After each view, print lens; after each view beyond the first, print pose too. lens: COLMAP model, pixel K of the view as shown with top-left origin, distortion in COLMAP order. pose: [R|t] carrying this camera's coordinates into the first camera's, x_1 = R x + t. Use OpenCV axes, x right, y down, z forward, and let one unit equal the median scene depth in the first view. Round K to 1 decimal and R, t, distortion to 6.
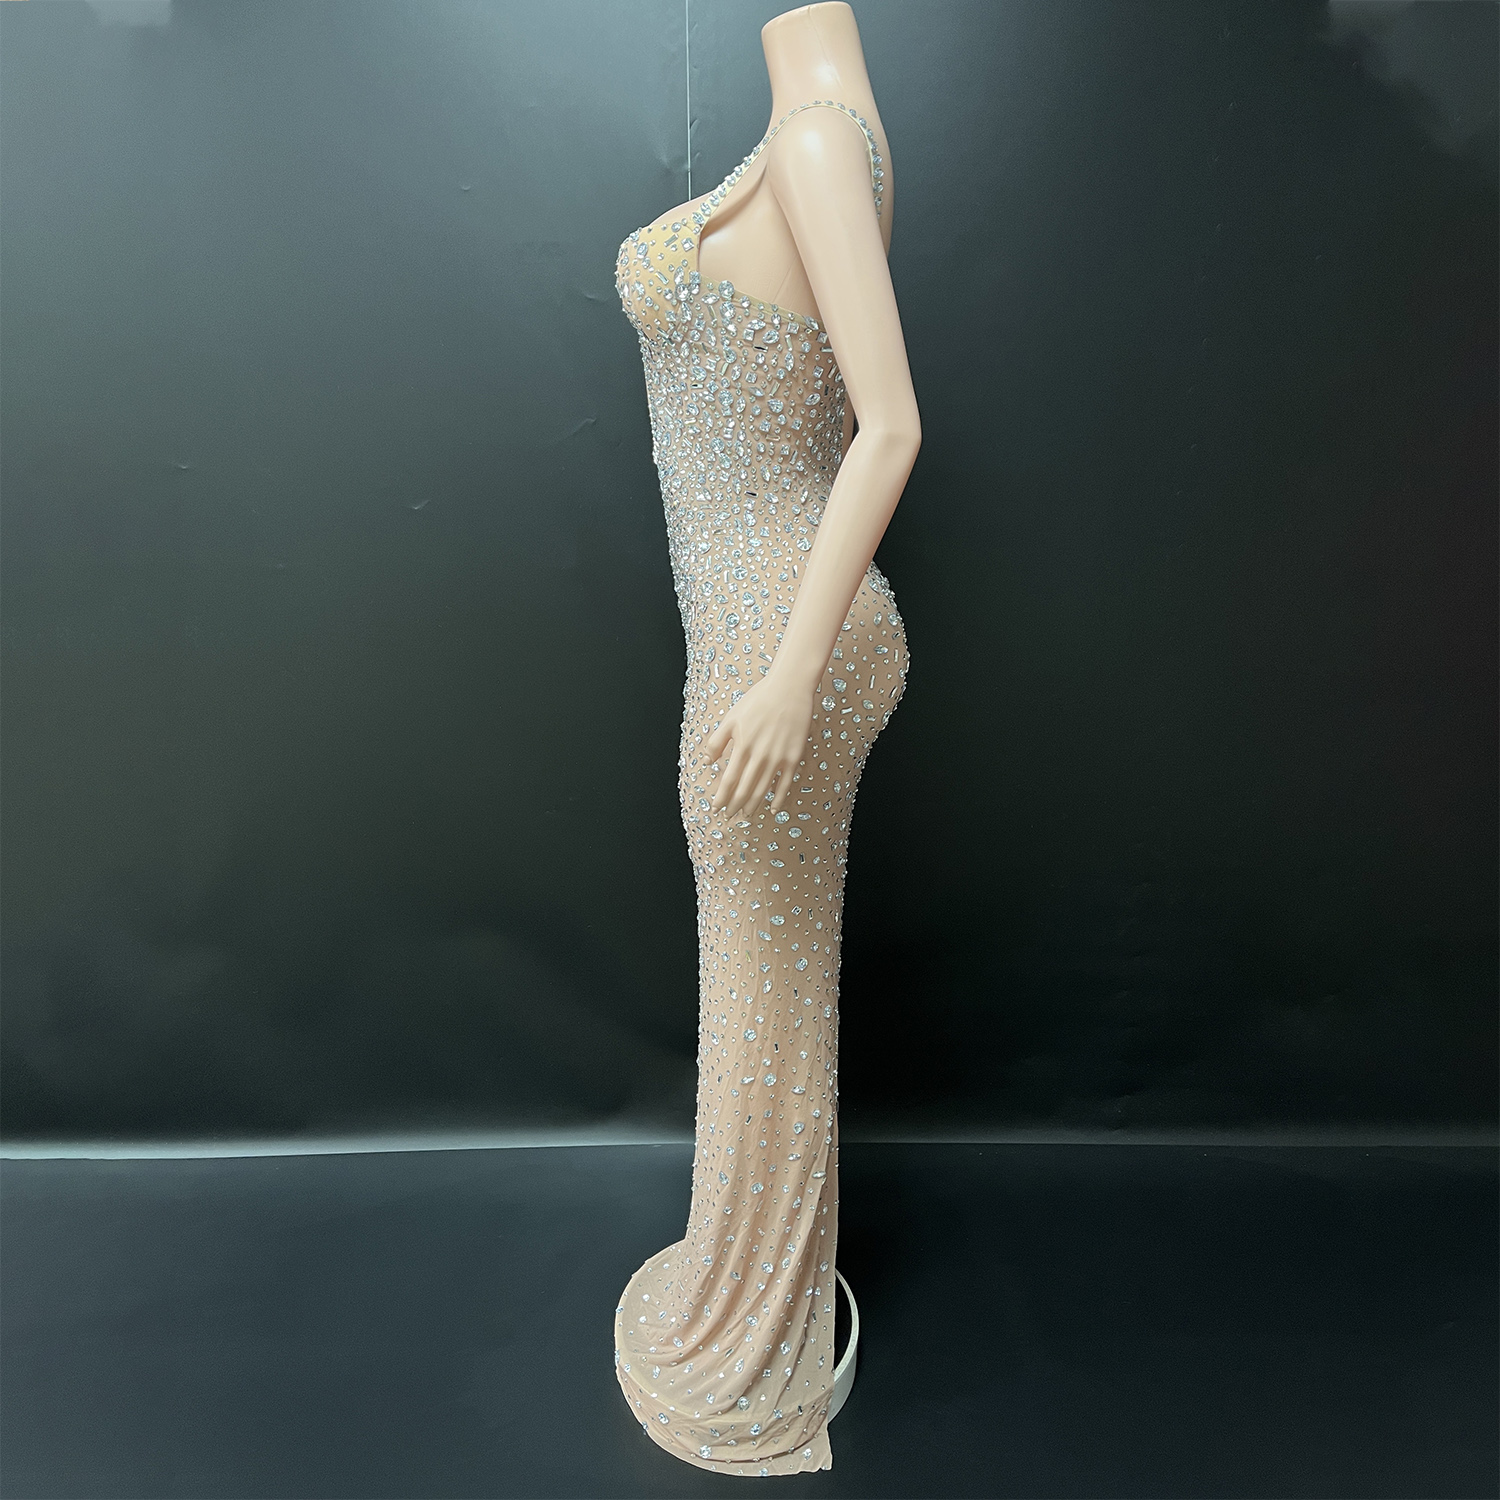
lens RADIAL K [[1236.1, 0, 752.5], [0, 1236.1, 757.3], [0, 0, 1]] dist [0.040666, 0.005732]
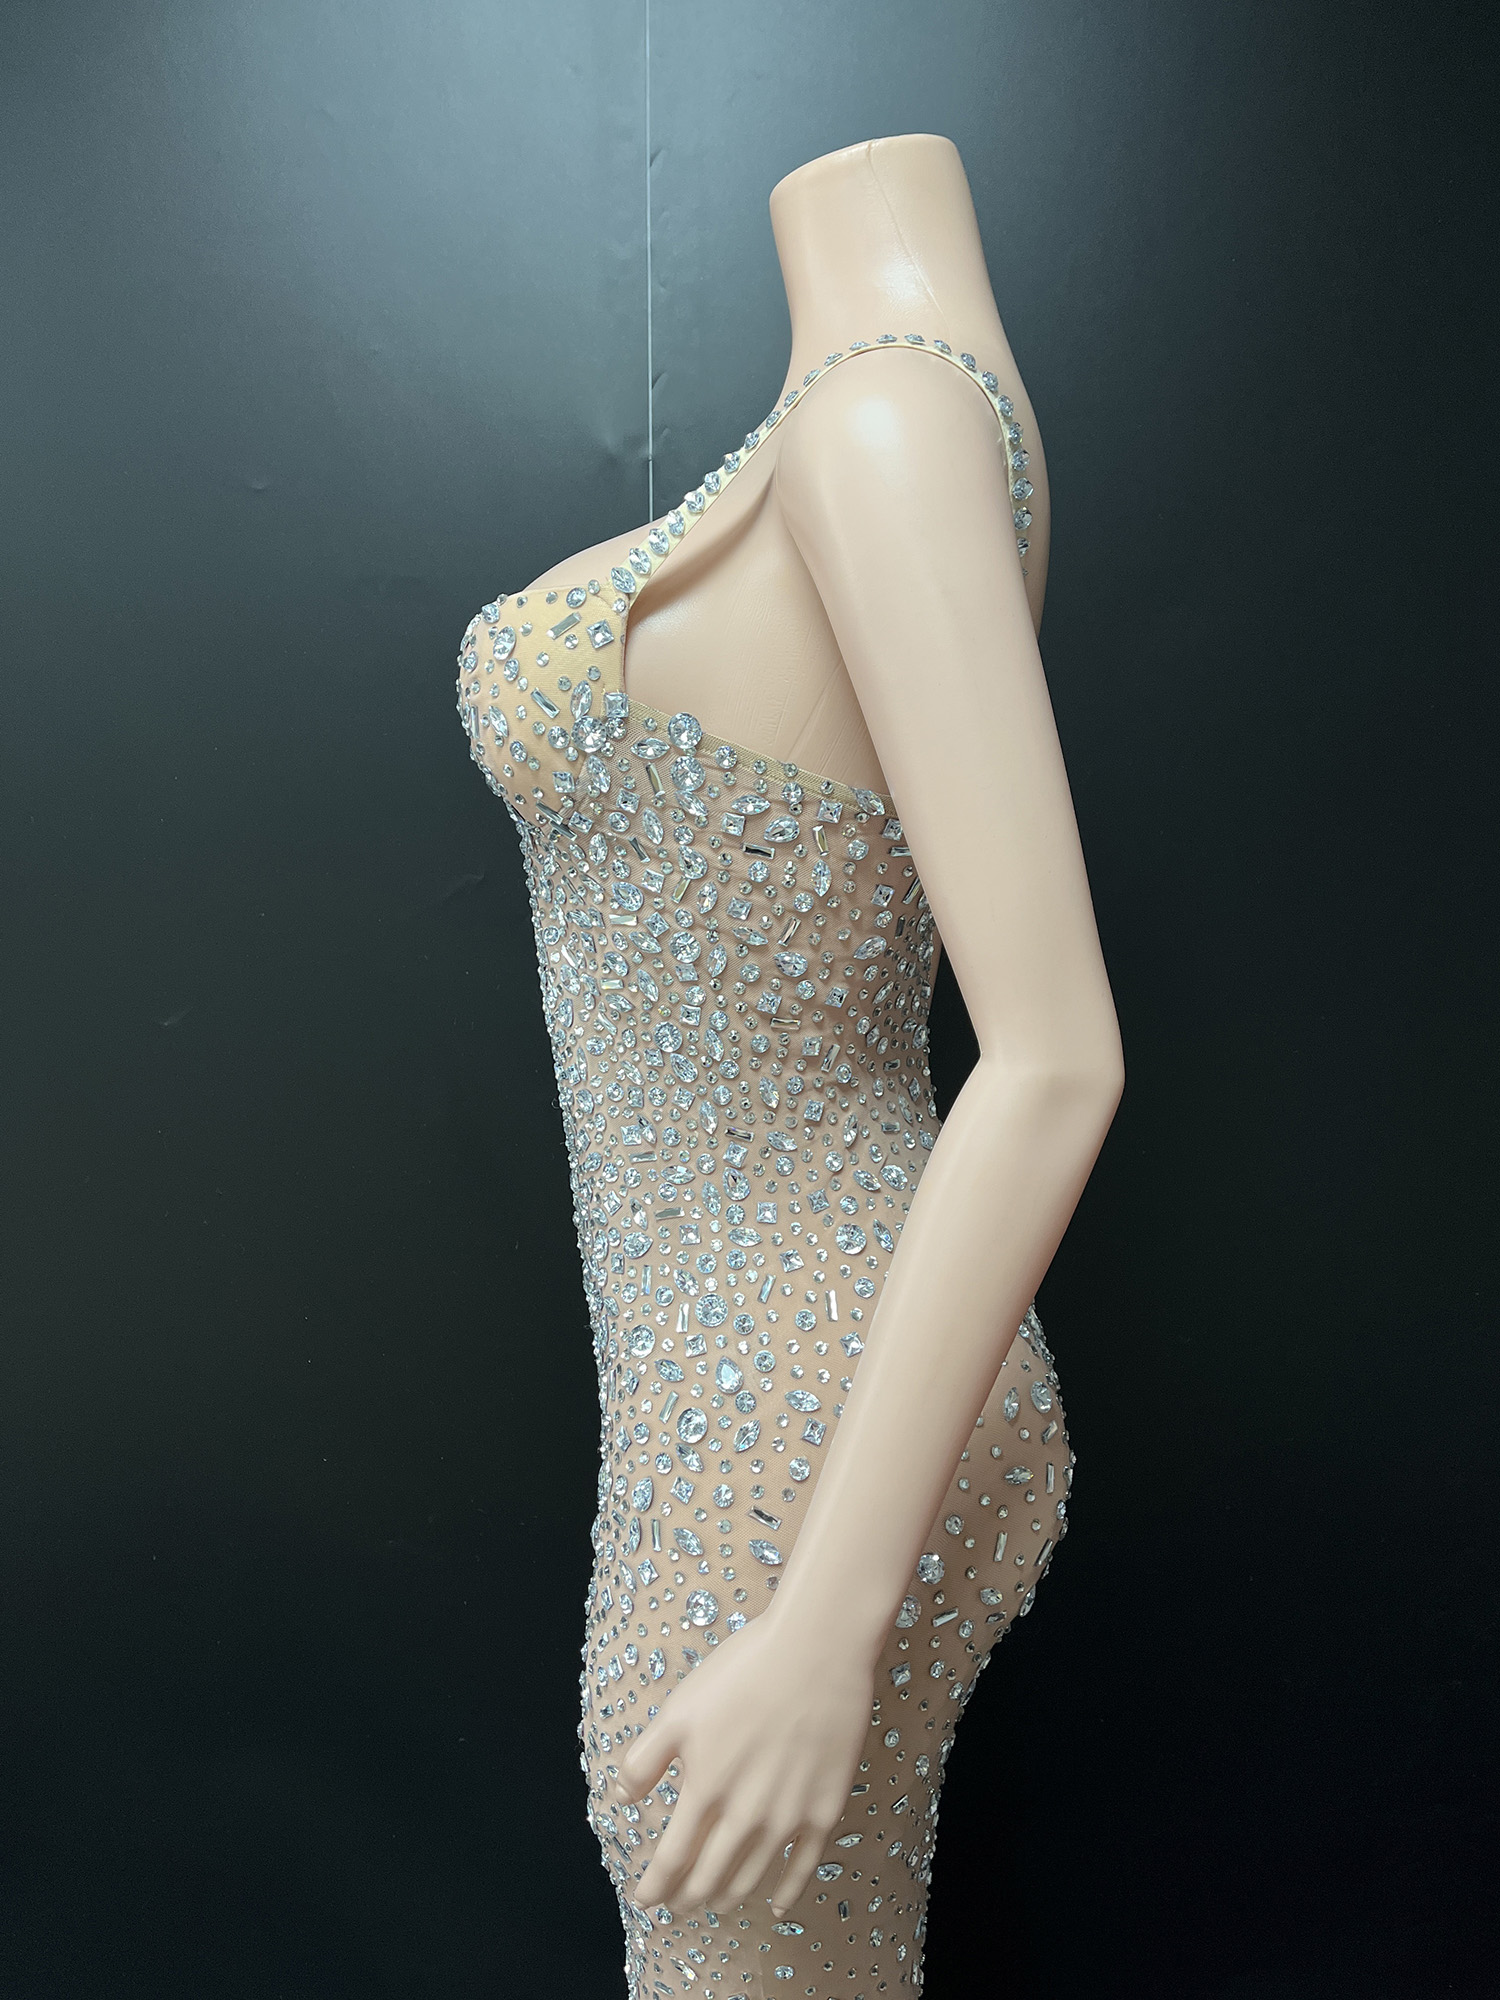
lens RADIAL K [[1504.3, 0, 764.1], [0, 1504.3, 992.6], [0, 0, 1]] dist [0.072390, -0.010544]
pose [[0.999888, 0.009974, -0.011167, 0.014912], [-0.010894, 0.996274, -0.085549, -0.227583], [0.010272, 0.085661, 0.996271, 0.445288]]
